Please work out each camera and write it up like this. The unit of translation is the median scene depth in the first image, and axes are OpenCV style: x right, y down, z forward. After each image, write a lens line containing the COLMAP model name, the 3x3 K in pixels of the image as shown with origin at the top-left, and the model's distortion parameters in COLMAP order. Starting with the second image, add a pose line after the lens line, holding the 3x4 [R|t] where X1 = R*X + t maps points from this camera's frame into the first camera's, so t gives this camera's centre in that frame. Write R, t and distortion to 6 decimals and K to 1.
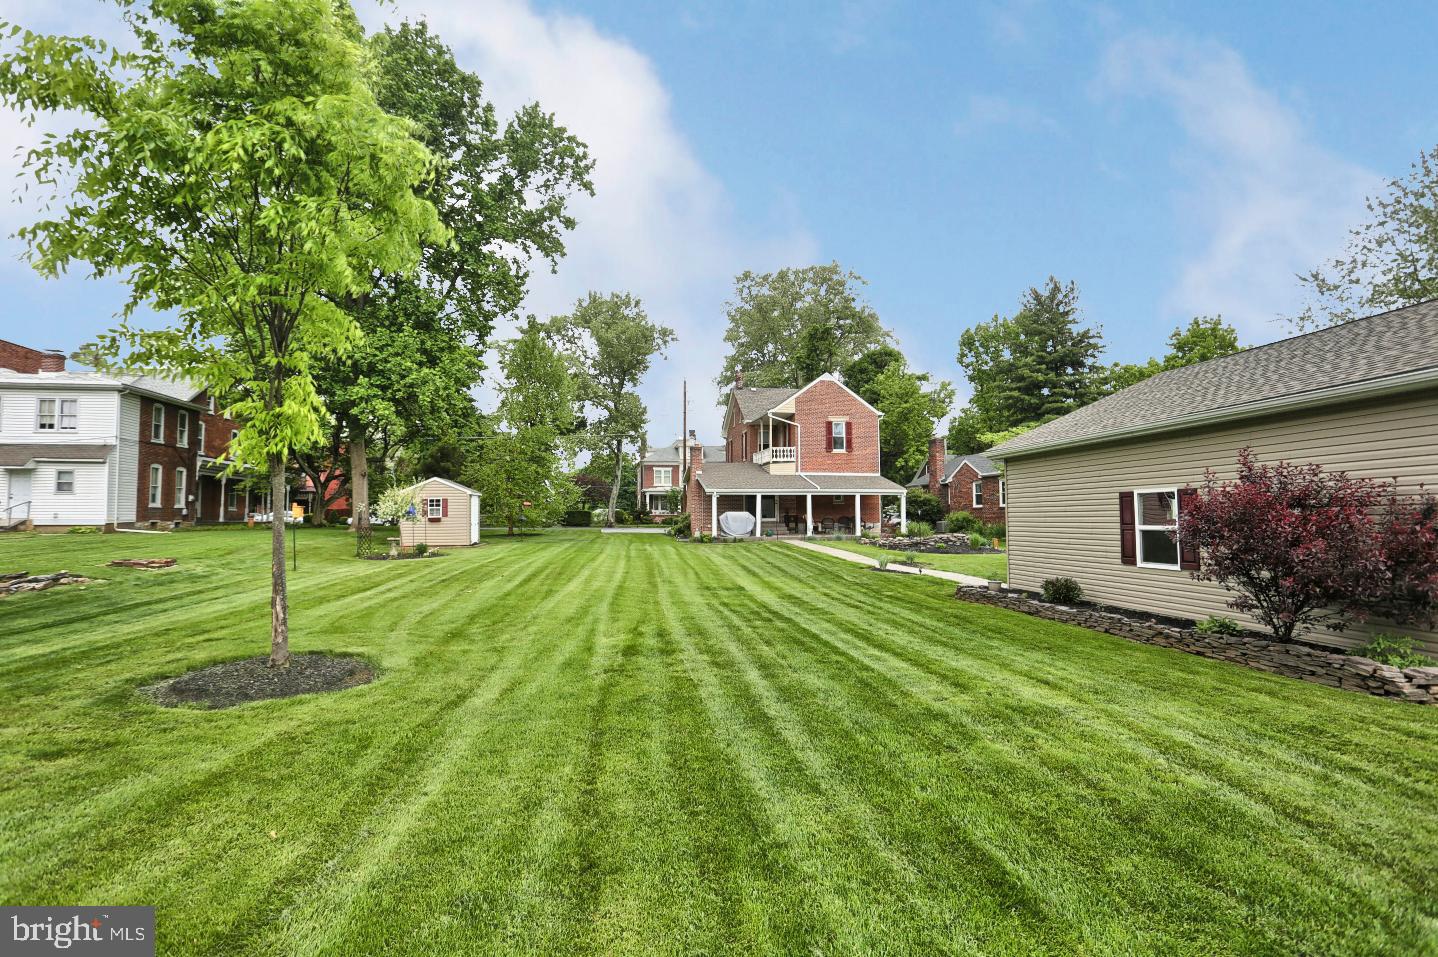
lens RADIAL K [[718.7, 0, 719.0], [0, 718.7, 478.5], [0, 0, 1]] dist [-0.083314, 0.047856]
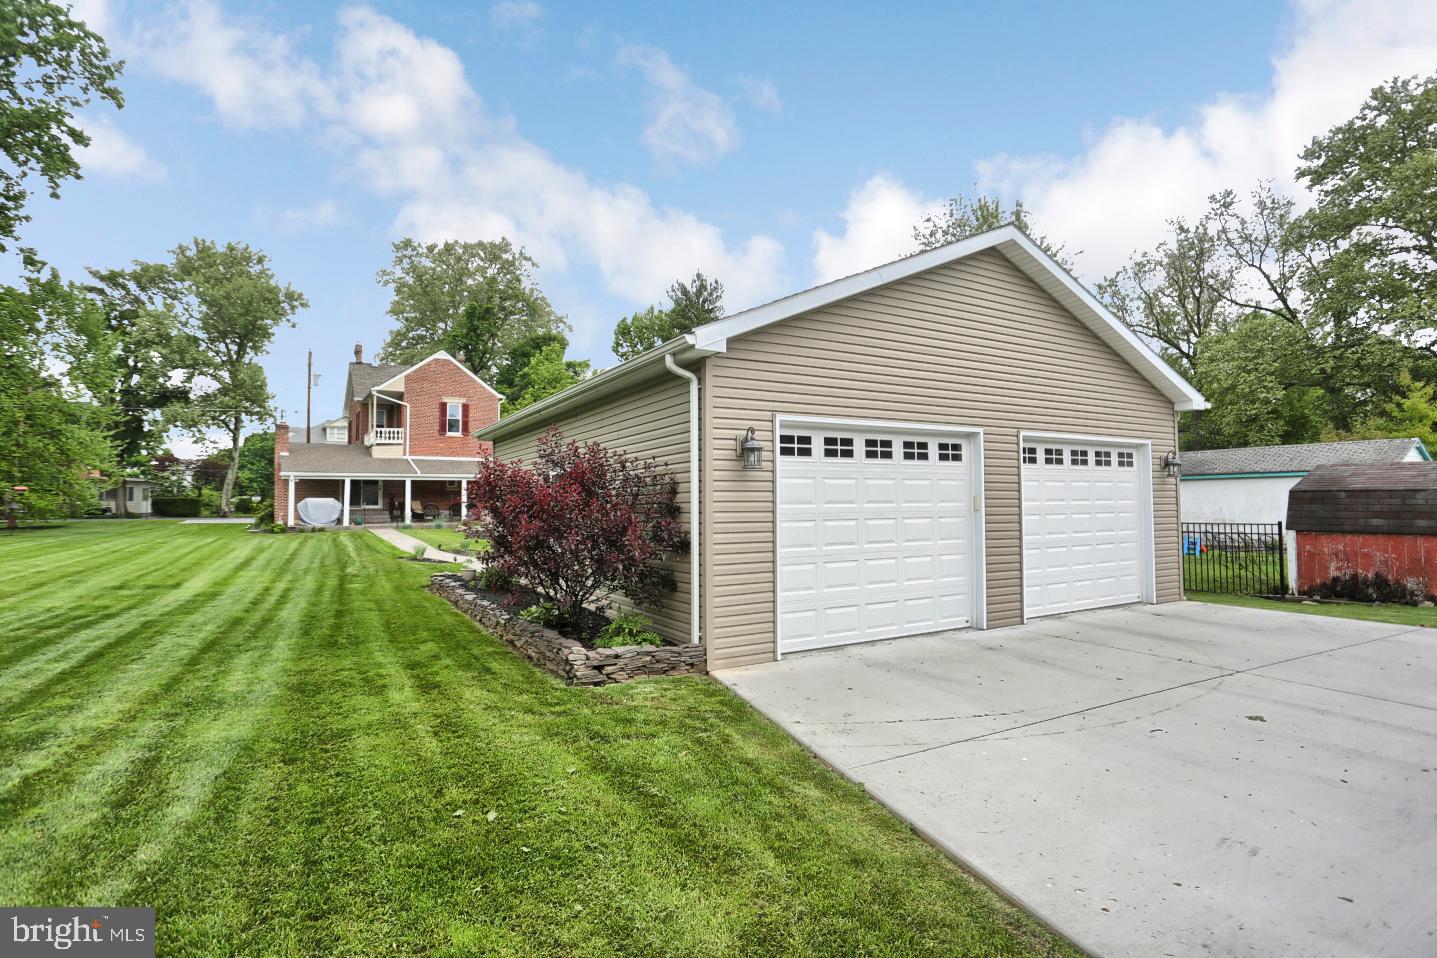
lens RADIAL K [[718.2, 0, 718.5], [0, 718.2, 479.0], [0, 0, 1]] dist [-0.083314, 0.047856]
pose [[0.926618, 0.008222, 0.375914, 0.131621], [-0.014437, 0.999802, 0.013719, 0.002757], [-0.375726, -0.018139, 0.926553, 0.001103]]
